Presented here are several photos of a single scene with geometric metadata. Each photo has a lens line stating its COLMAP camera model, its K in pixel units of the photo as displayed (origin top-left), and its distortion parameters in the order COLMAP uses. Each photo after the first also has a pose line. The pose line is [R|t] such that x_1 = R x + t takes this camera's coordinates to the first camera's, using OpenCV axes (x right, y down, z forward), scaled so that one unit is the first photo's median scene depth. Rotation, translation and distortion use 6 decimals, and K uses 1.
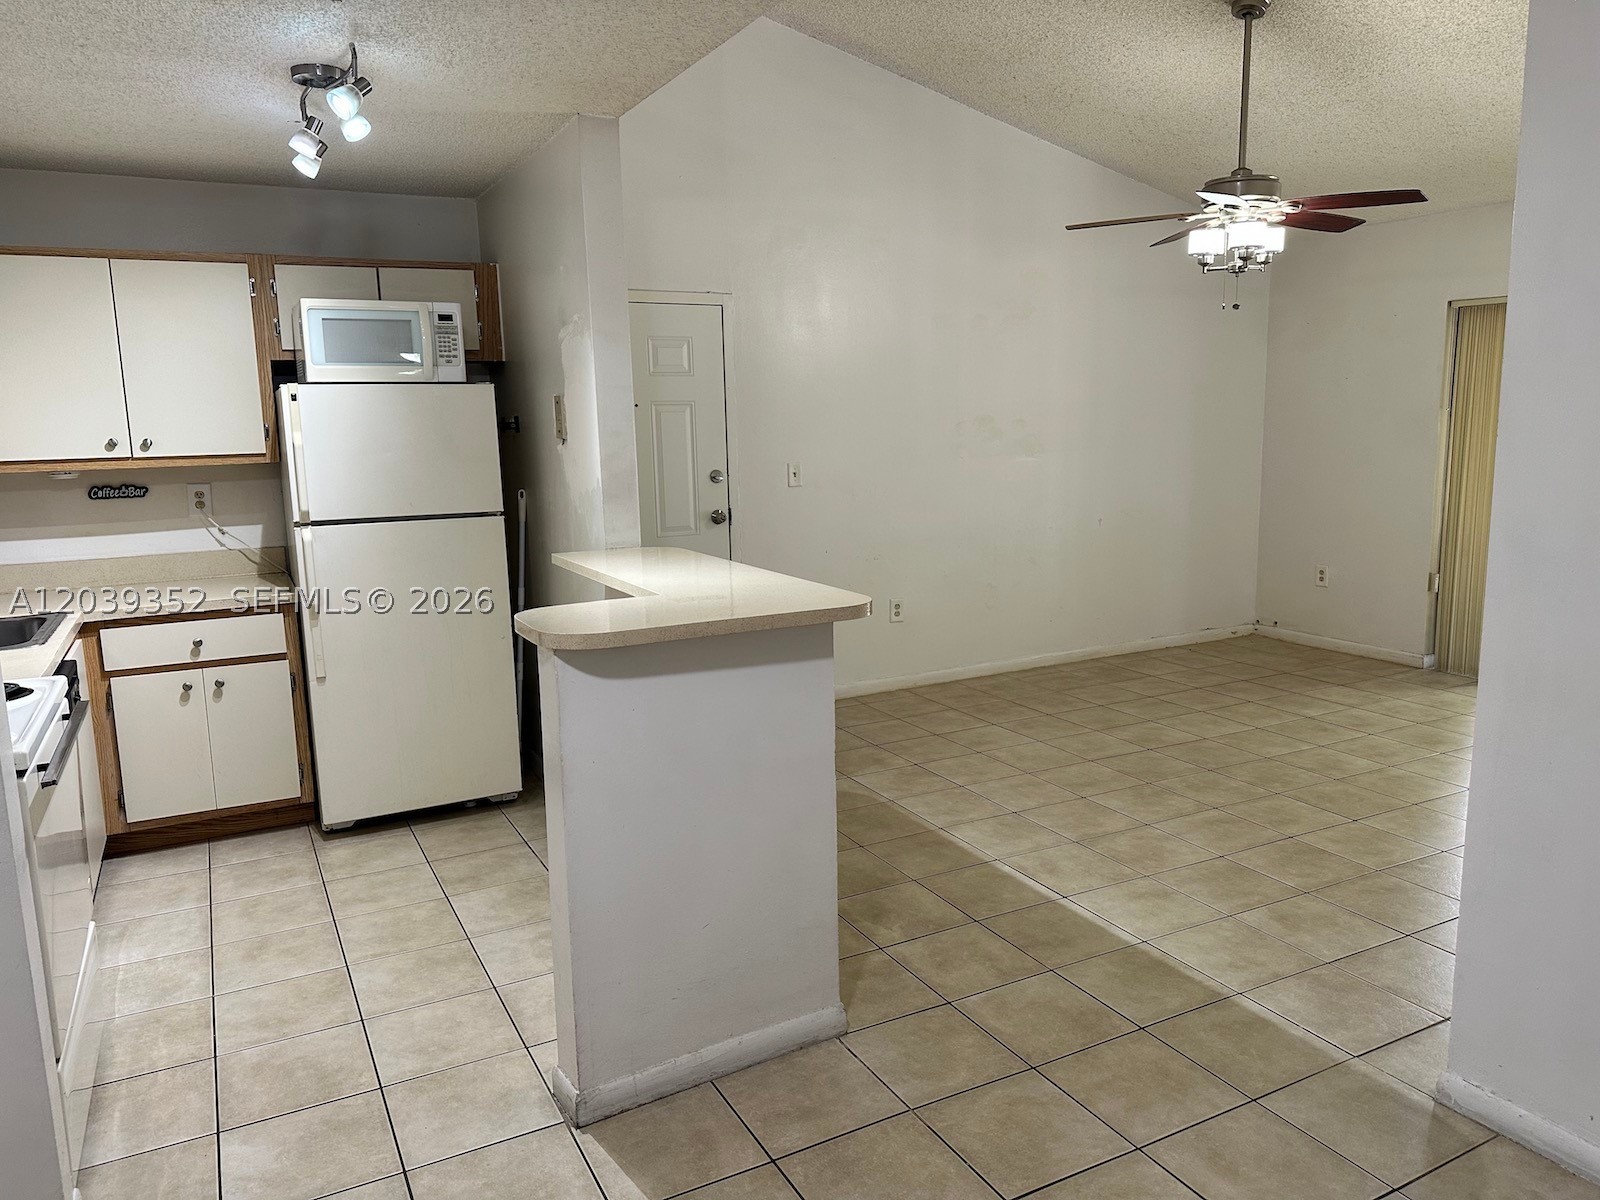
lens RADIAL K [[1119.5, 0, 800.9], [0, 1119.5, 592.2], [0, 0, 1]] dist [0.145604, -0.234918]
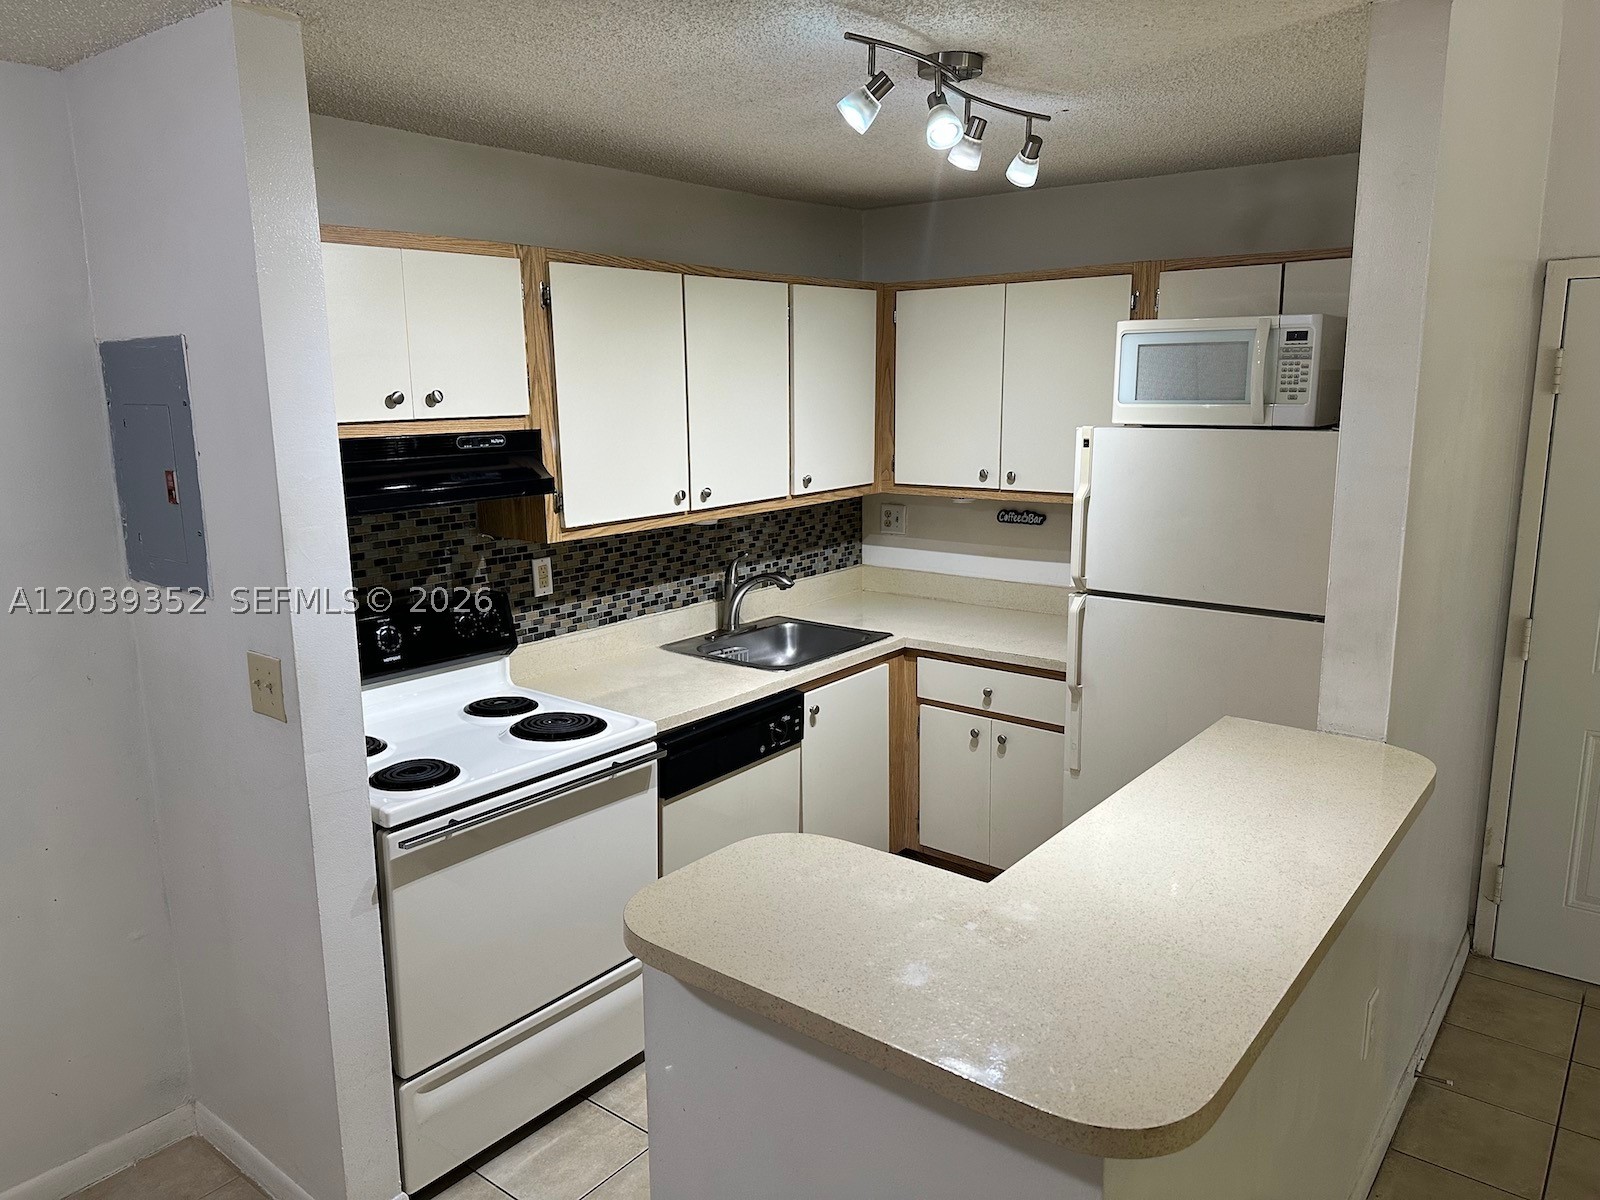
lens RADIAL K [[1112.5, 0, 807.7], [0, 1112.5, 593.4], [0, 0, 1]] dist [0.085168, -0.099232]
pose [[0.414640, 0.189857, -0.889960, 0.215773], [-0.142352, 0.979486, 0.142633, -0.143223], [0.898783, 0.067546, 0.433160, 0.441946]]
